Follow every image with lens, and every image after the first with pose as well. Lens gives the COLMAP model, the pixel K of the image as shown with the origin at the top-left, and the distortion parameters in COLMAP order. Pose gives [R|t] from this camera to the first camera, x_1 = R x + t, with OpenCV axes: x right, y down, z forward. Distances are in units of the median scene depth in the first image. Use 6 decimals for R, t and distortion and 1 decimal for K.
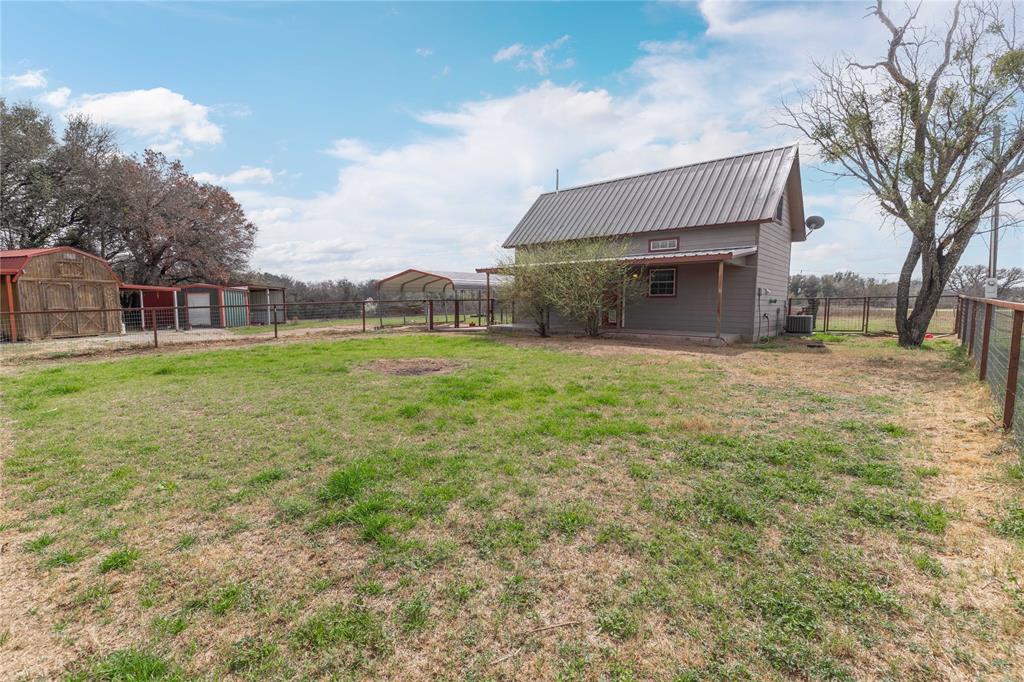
lens RADIAL K [[438.2, 0, 512.0], [0, 438.2, 341.0], [0, 0, 1]] dist [0.000654, 0.000080]
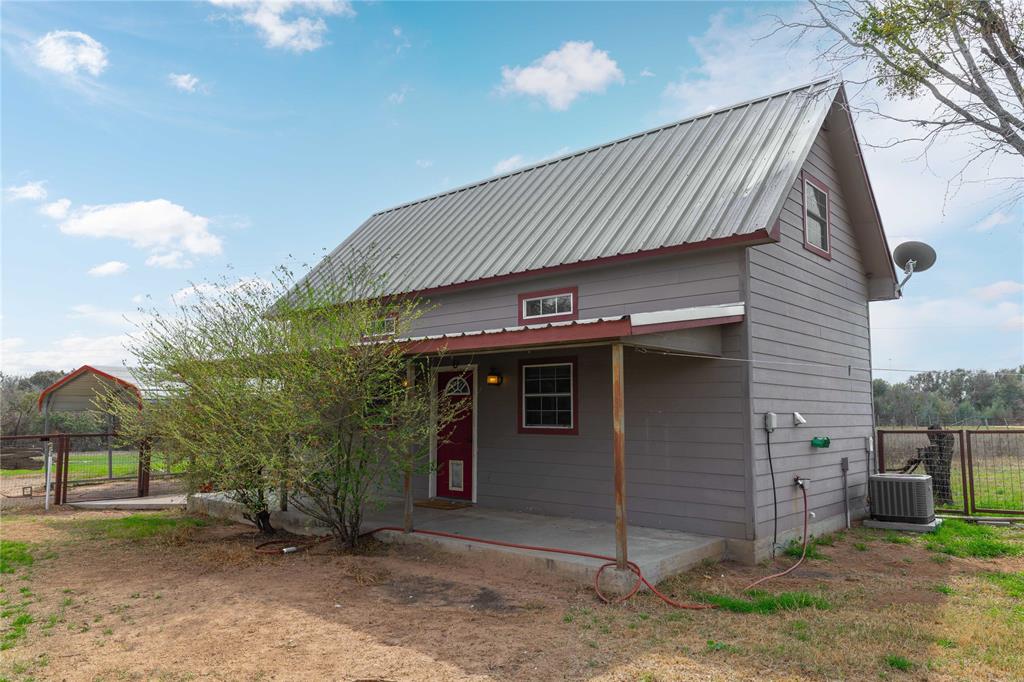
lens RADIAL K [[703.3, 0, 512.0], [0, 703.3, 341.0], [0, 0, 1]] dist [-0.005580, -0.001977]
pose [[0.999994, -0.003340, 0.000506, 0.323455], [0.003376, 0.981680, -0.190507, -0.062520], [0.000139, 0.190507, 0.981686, 0.368012]]
